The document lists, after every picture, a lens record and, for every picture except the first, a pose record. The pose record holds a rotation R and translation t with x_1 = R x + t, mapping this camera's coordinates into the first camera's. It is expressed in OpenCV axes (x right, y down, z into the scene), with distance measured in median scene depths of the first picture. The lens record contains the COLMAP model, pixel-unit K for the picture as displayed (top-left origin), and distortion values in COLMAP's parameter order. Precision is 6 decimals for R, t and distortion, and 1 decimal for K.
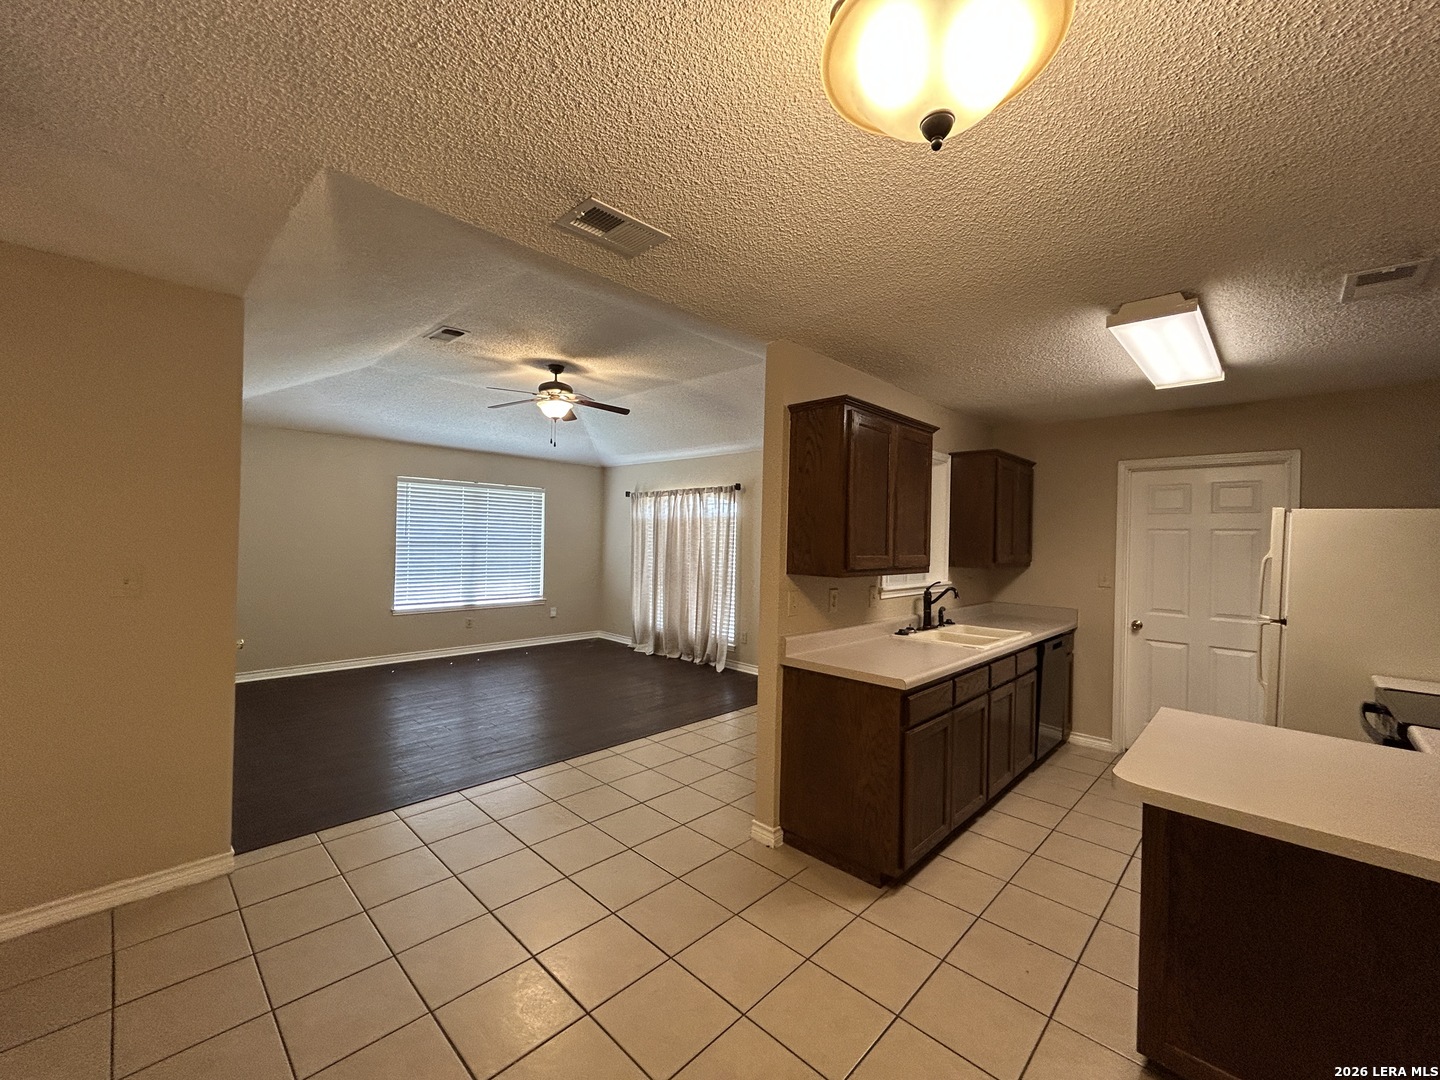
lens RADIAL K [[576.8, 0, 720.4], [0, 576.8, 535.1], [0, 0, 1]] dist [-0.012462, 0.000109]
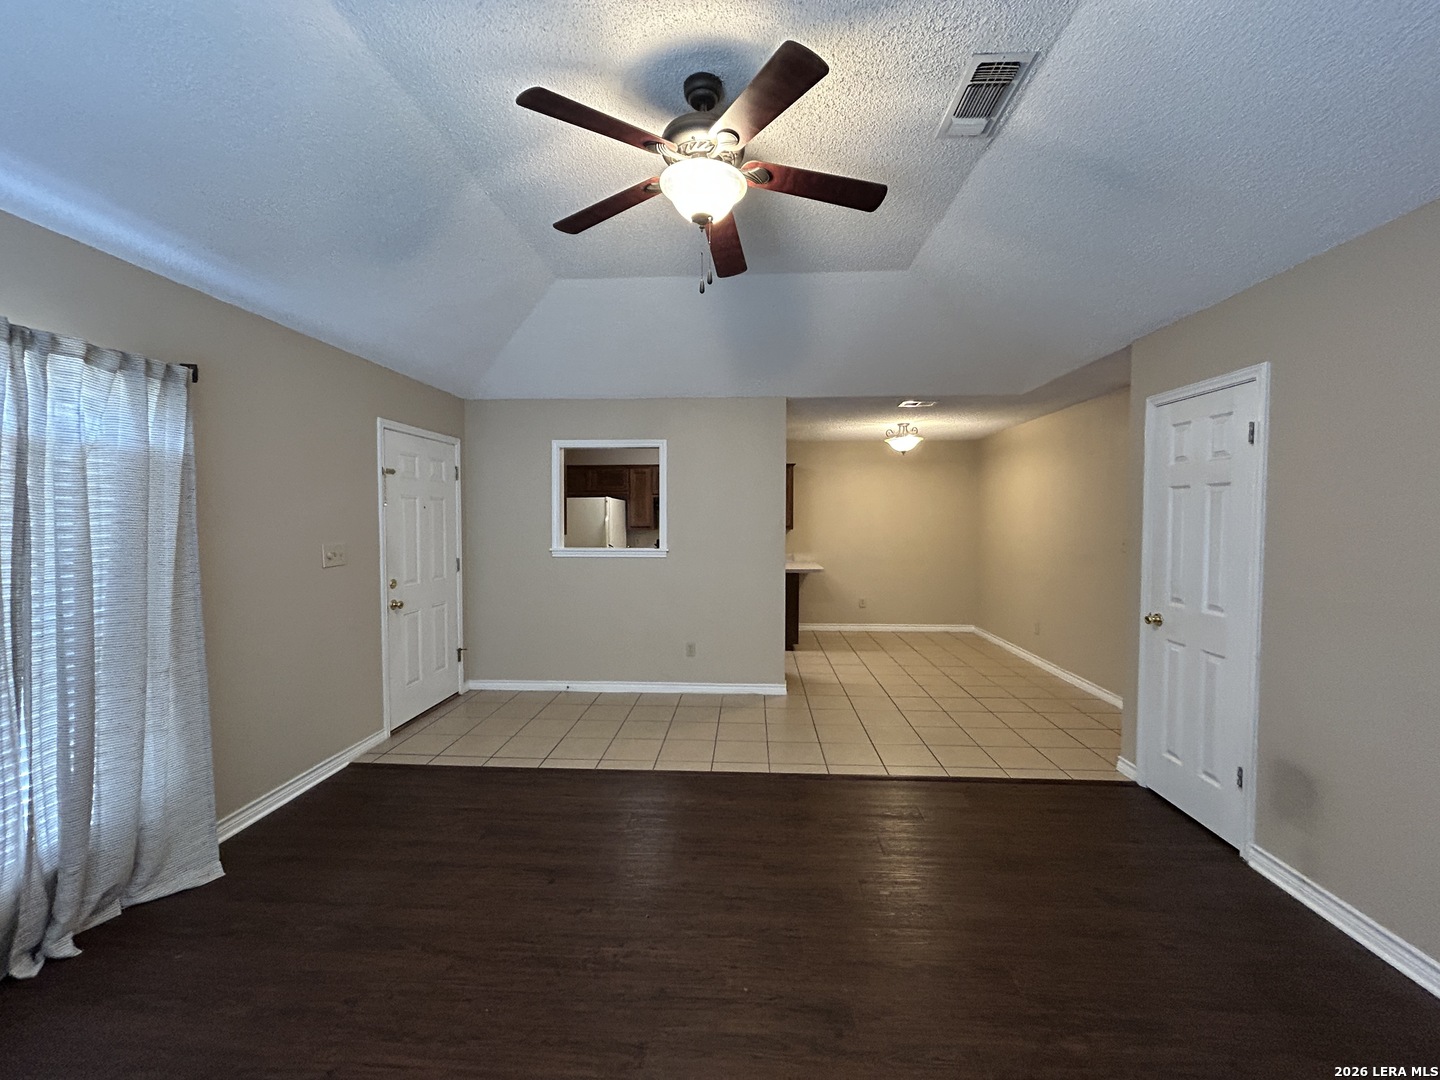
lens RADIAL K [[589.4, 0, 719.0], [0, 589.4, 536.1], [0, 0, 1]] dist [-0.003164, 0.000053]
pose [[-0.649718, -0.048287, 0.758640, -0.488500], [-0.020551, 0.998732, 0.045968, -0.004308], [-0.759897, 0.014275, -0.649887, 1.003908]]
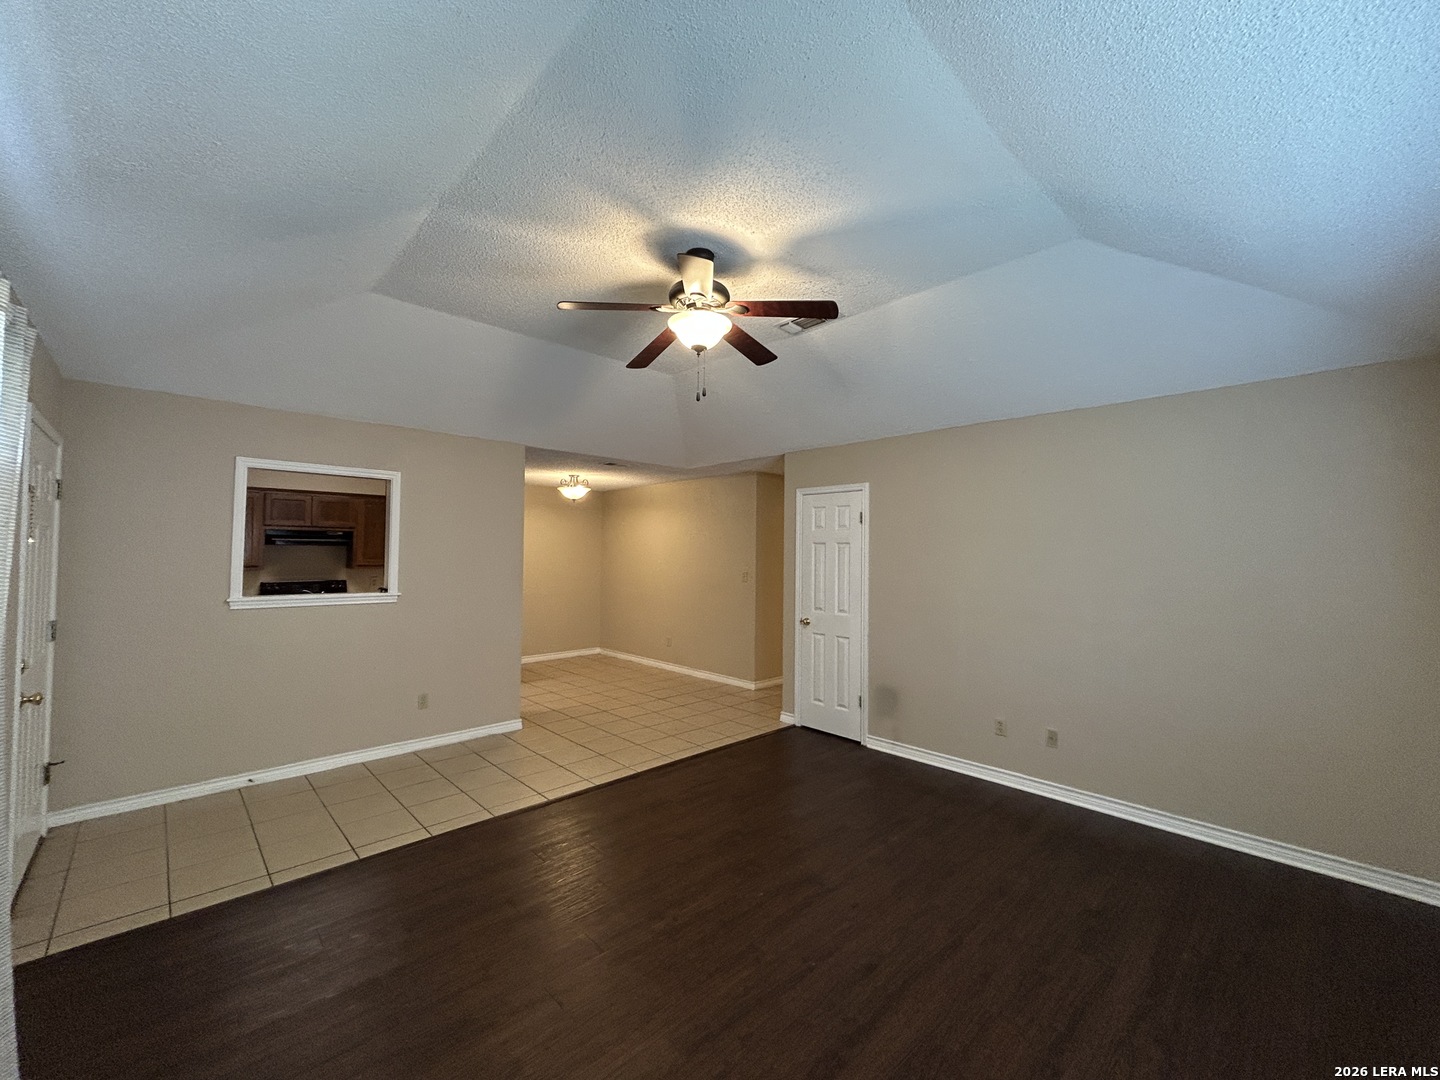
lens RADIAL K [[584.4, 0, 726.4], [0, 584.4, 533.3], [0, 0, 1]] dist [-0.001038, -0.000275]
pose [[-0.998838, -0.032574, 0.035520, -0.270510], [-0.033998, 0.998612, -0.040236, -0.006117], [-0.034160, -0.041397, -0.998559, 1.232205]]
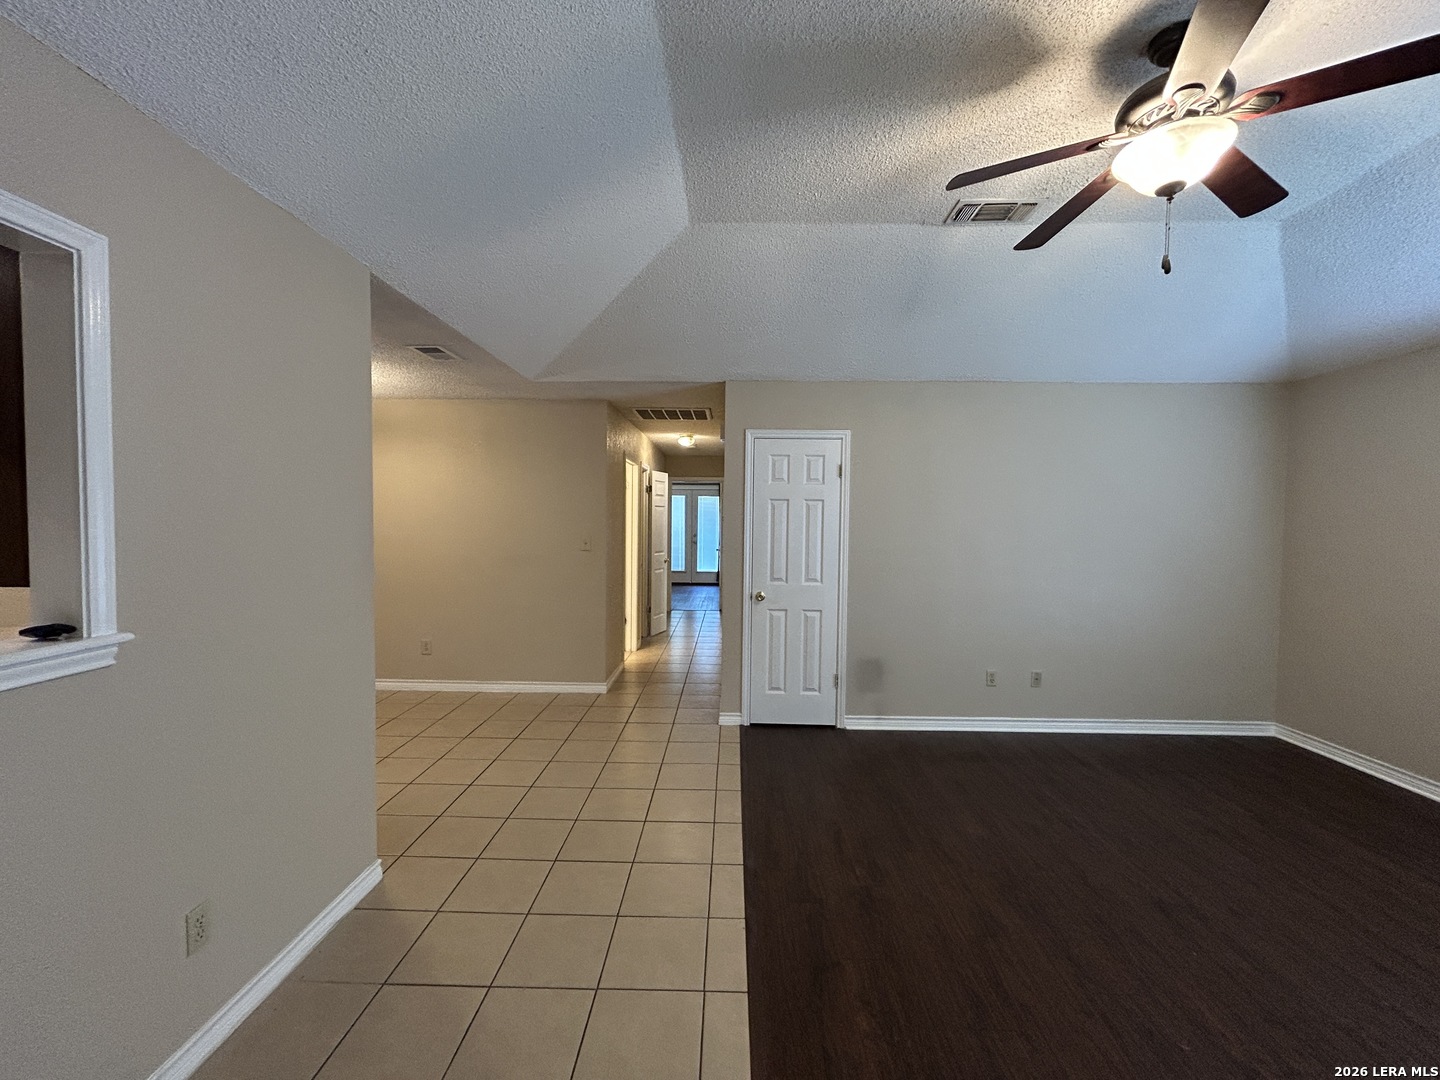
lens RADIAL K [[578.7, 0, 718.7], [0, 578.7, 536.4], [0, 0, 1]] dist [-0.006321, 0.000347]
pose [[-0.740517, -0.008502, -0.671984, 0.116557], [-0.021812, 0.999697, 0.011388, 0.005888], [0.671684, 0.023091, -0.740478, 0.859196]]
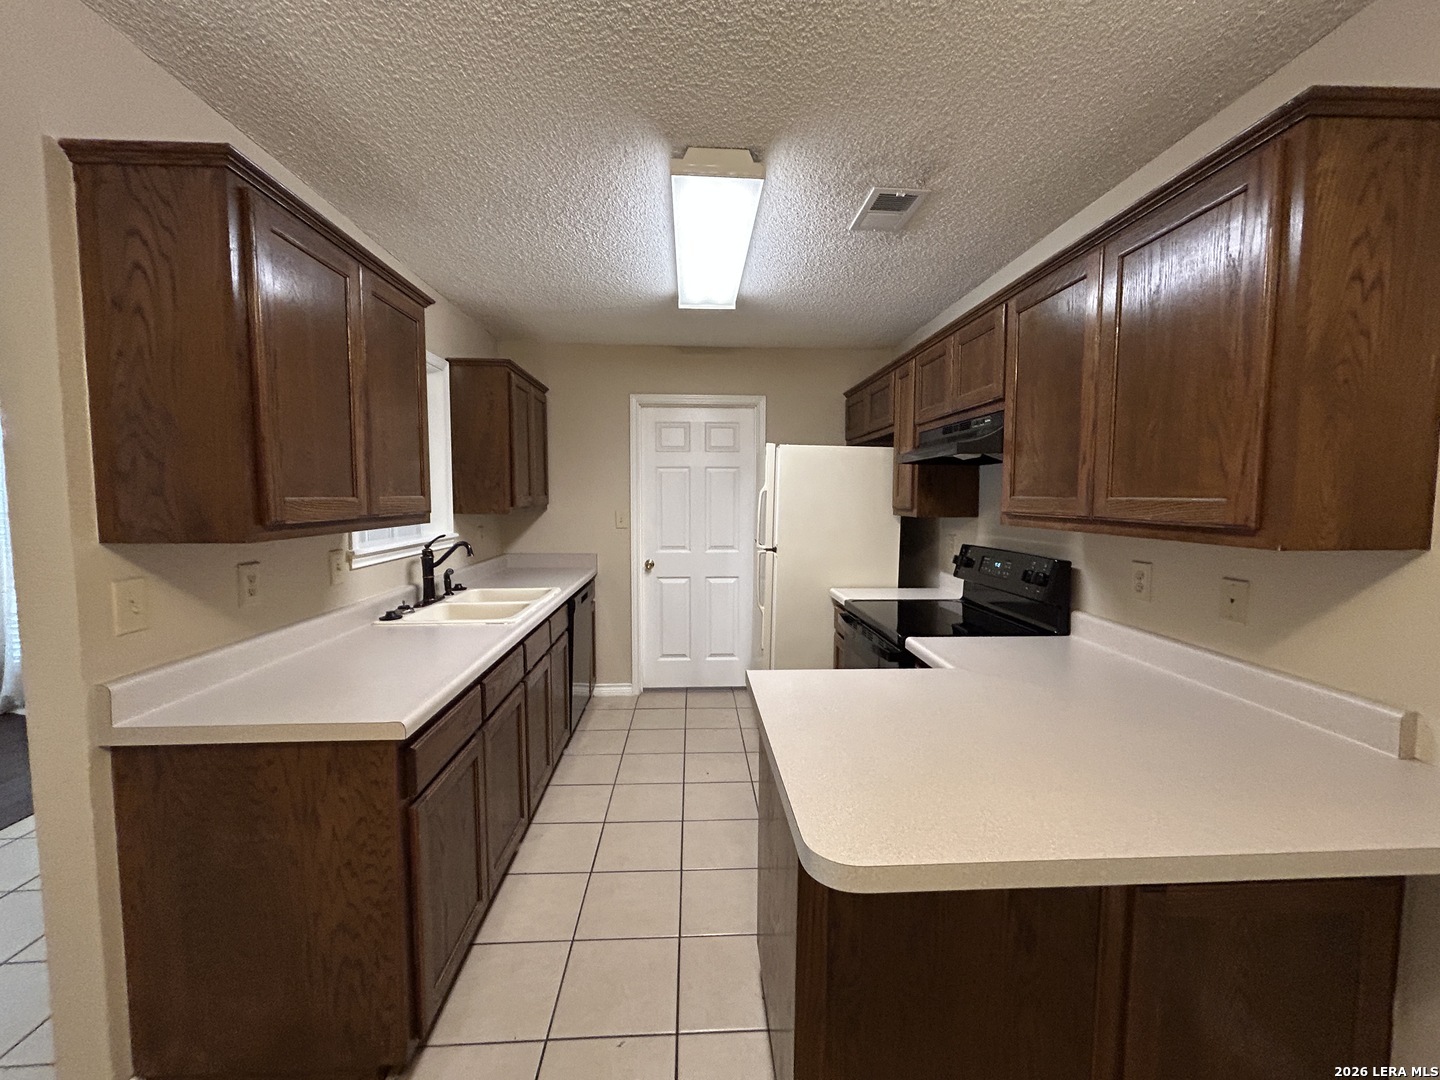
lens RADIAL K [[582.7, 0, 716.5], [0, 582.7, 538.3], [0, 0, 1]] dist [-0.002513, 0.000011]
pose [[0.679844, -0.075982, 0.729410, 0.048114], [0.007193, 0.995261, 0.096971, 0.010185], [-0.733322, -0.060678, 0.677169, 0.152004]]
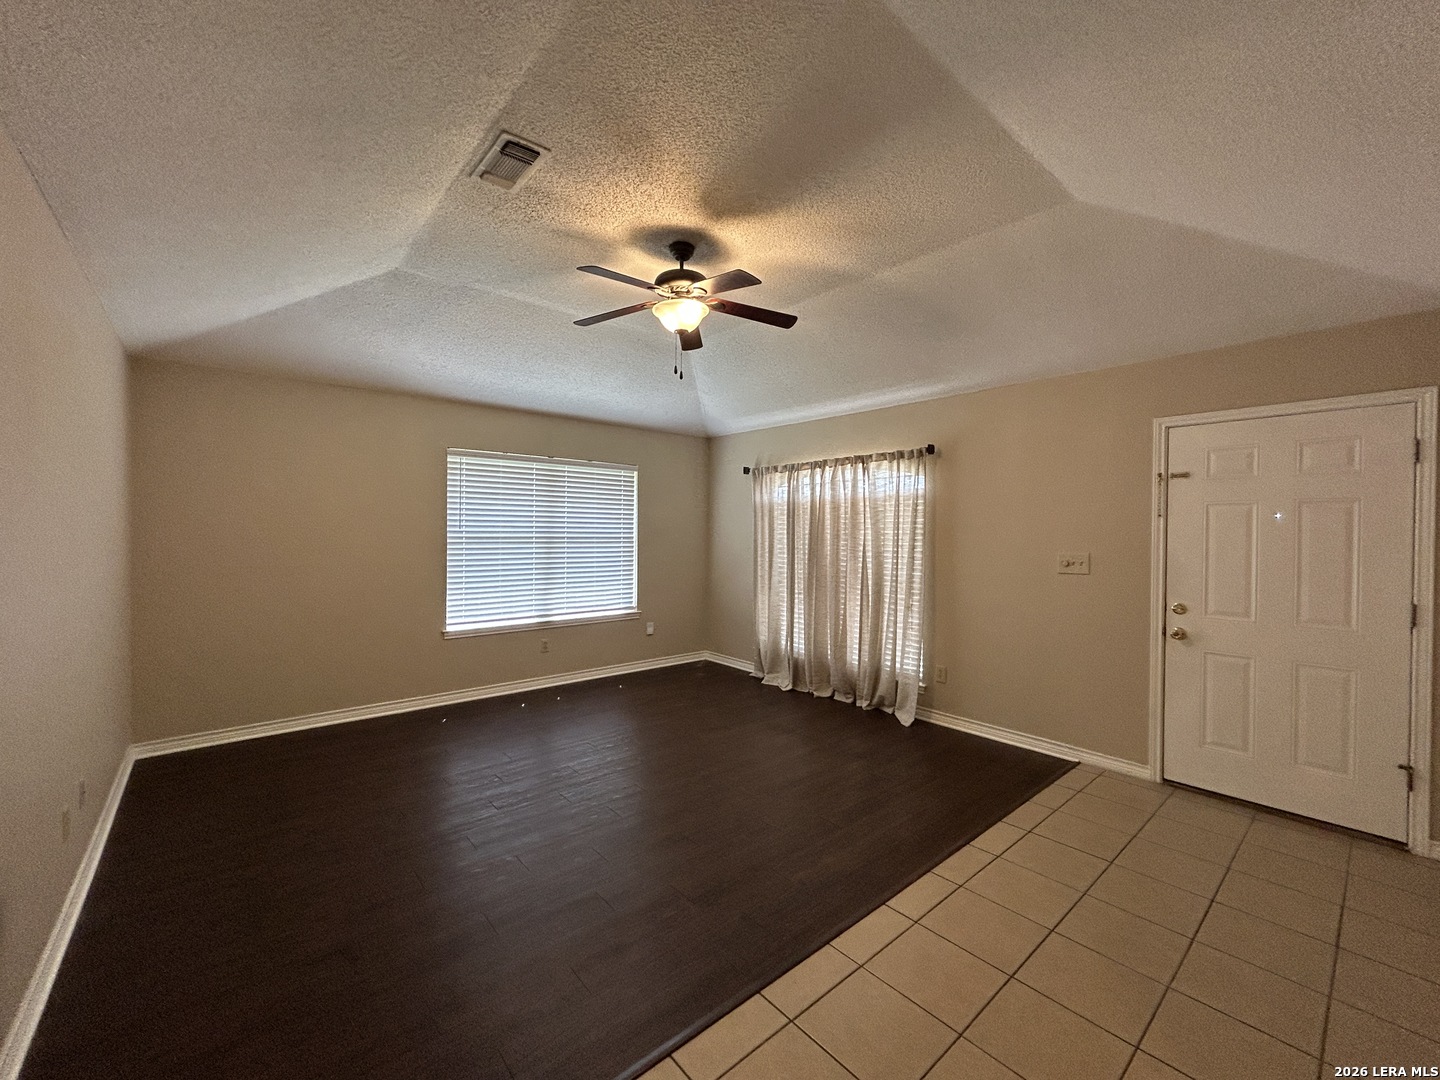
lens RADIAL K [[578.7, 0, 718.7], [0, 578.7, 536.4], [0, 0, 1]] dist [-0.006321, 0.000347]
pose [[0.994656, -0.012152, -0.102523, -0.148884], [0.013366, 0.999848, 0.011162, 0.006298], [0.102372, -0.012473, 0.994668, 0.310166]]
